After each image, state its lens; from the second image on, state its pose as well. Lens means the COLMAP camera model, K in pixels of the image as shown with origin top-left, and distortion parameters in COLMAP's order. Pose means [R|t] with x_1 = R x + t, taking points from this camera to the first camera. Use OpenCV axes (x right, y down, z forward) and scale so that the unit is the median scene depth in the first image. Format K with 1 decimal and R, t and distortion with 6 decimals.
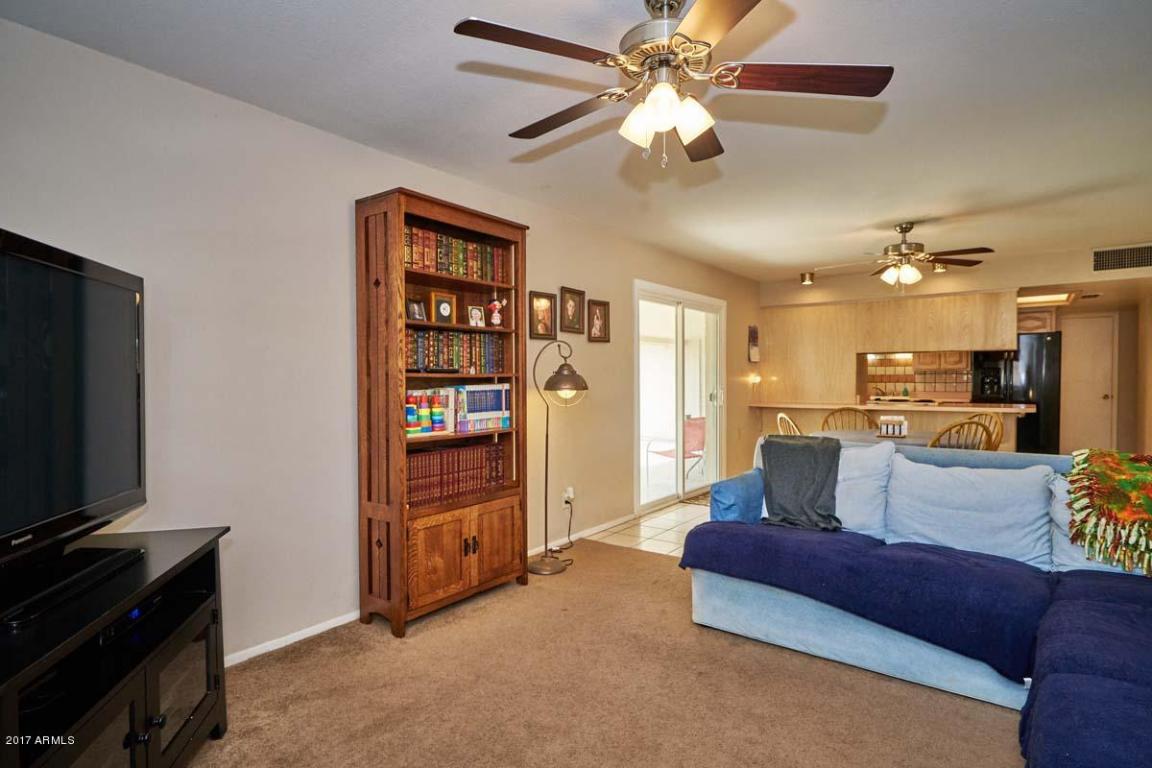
lens RADIAL K [[600.1, 0, 576.0], [0, 600.1, 384.0], [0, 0, 1]] dist [0.001576, 0.000192]
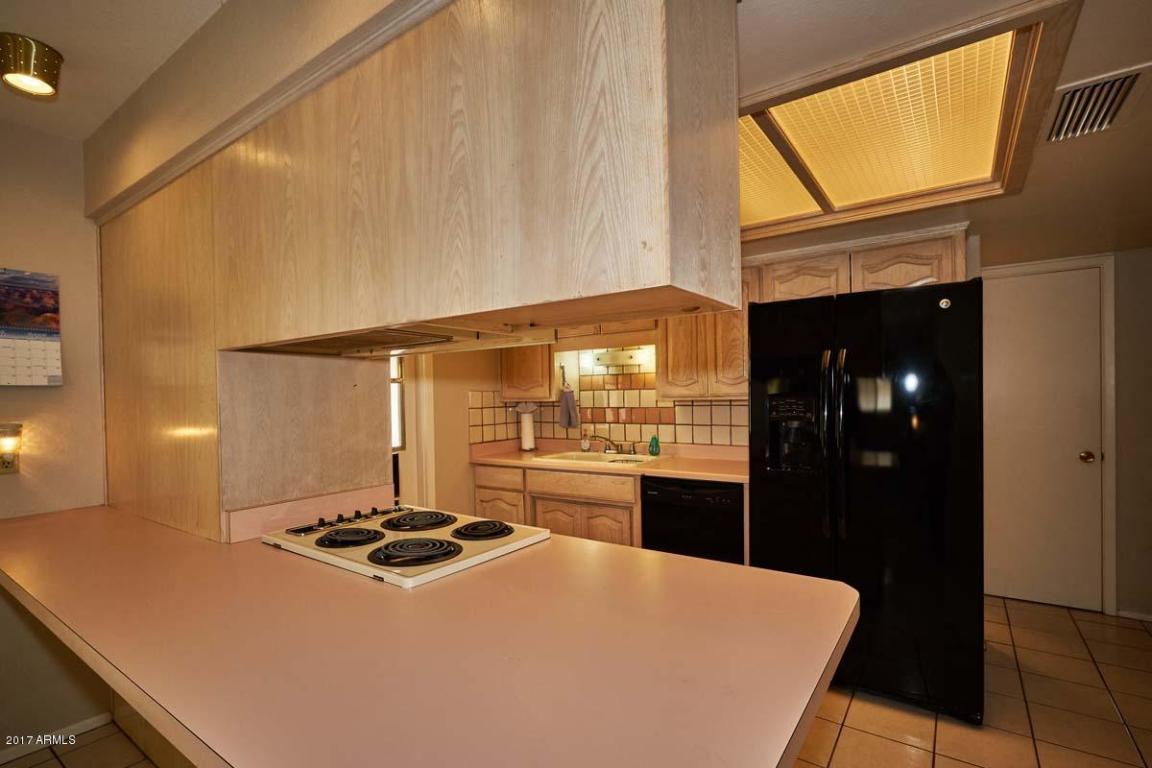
lens RADIAL K [[542.2, 0, 575.1], [0, 542.2, 404.6], [0, 0, 1]] dist [0.001402, -0.000250]
pose [[0.999186, -0.015158, 0.037383, 0.588813], [0.015097, 0.999884, 0.001916, -0.024237], [-0.037408, -0.001350, 0.999299, 0.731055]]
